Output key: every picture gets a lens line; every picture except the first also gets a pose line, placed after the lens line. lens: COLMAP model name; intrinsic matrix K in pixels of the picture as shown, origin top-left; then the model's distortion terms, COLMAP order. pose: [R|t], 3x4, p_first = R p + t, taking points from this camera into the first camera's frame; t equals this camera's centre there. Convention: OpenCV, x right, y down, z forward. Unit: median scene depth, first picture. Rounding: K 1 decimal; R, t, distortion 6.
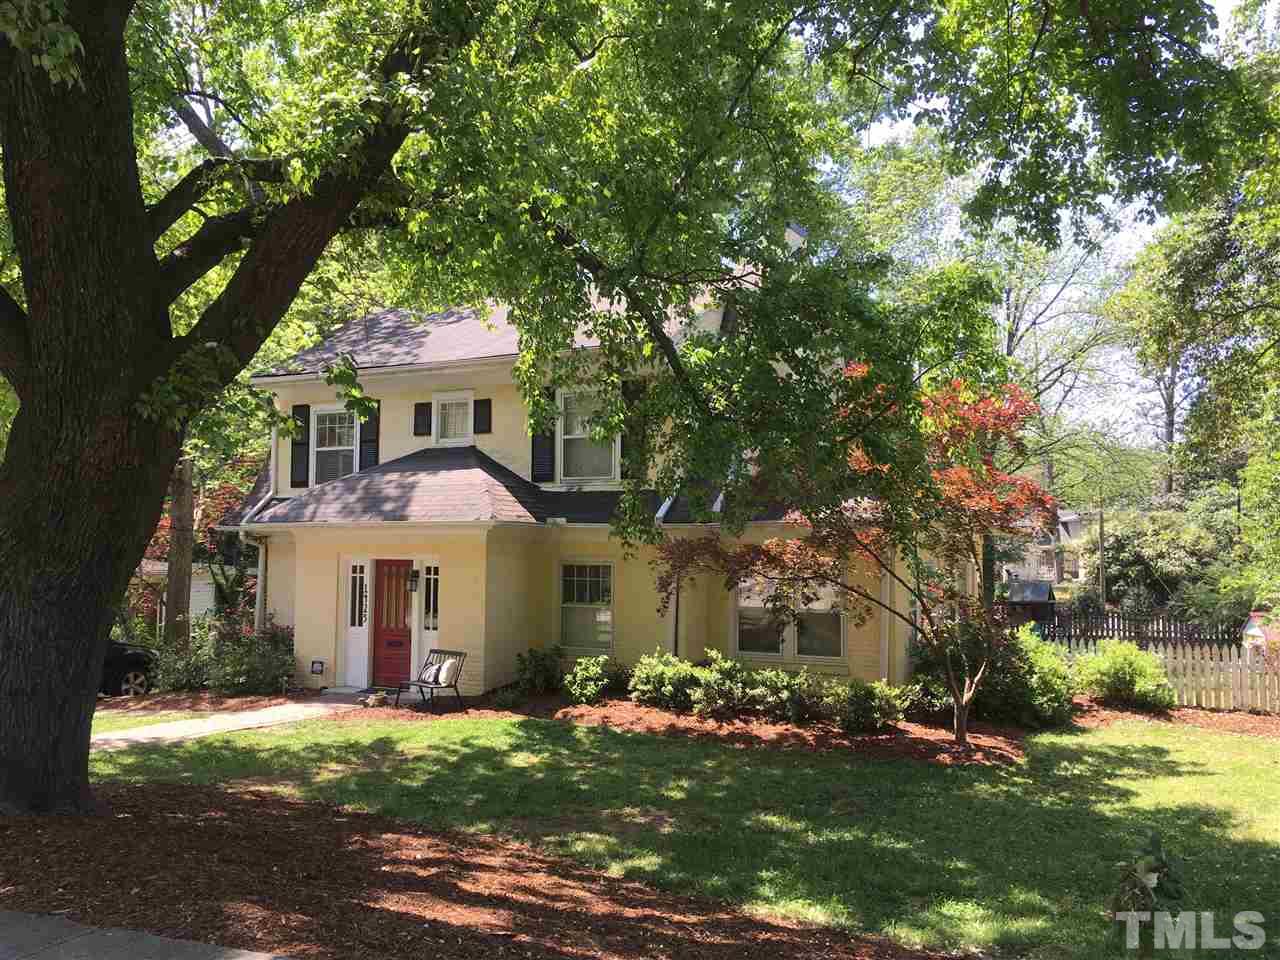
lens RADIAL K [[1079.8, 0, 640.0], [0, 1079.8, 480.0], [0, 0, 1]] dist [0.012913, -0.003571]
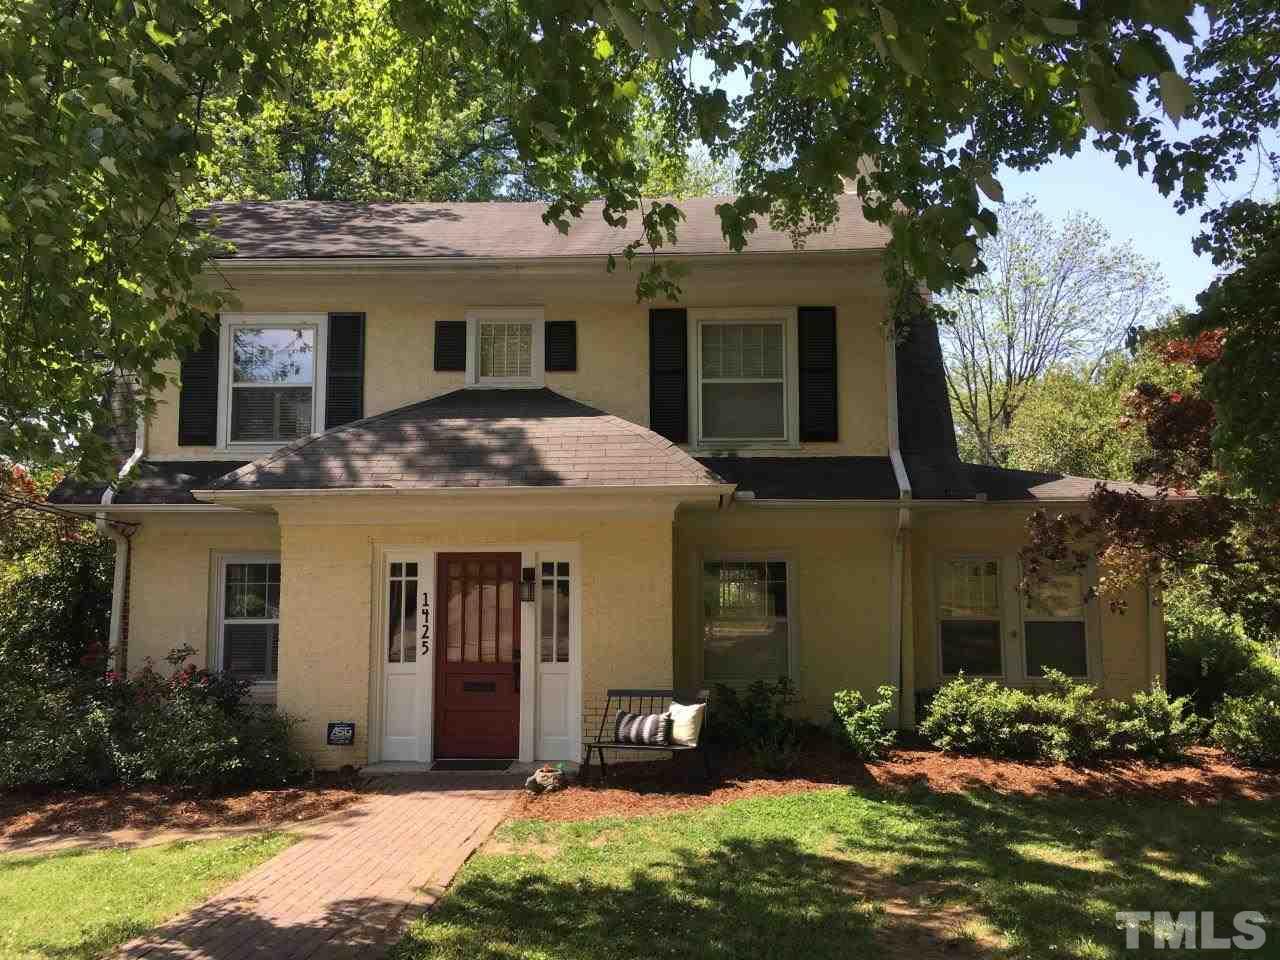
lens RADIAL K [[1079.8, 0, 640.0], [0, 1079.8, 480.0], [0, 0, 1]] dist [0.012913, -0.003571]
pose [[0.903145, 0.035877, 0.427835, -0.410261], [-0.020074, 0.998941, -0.041392, 0.055401], [-0.428867, 0.028795, 0.902909, 0.388400]]
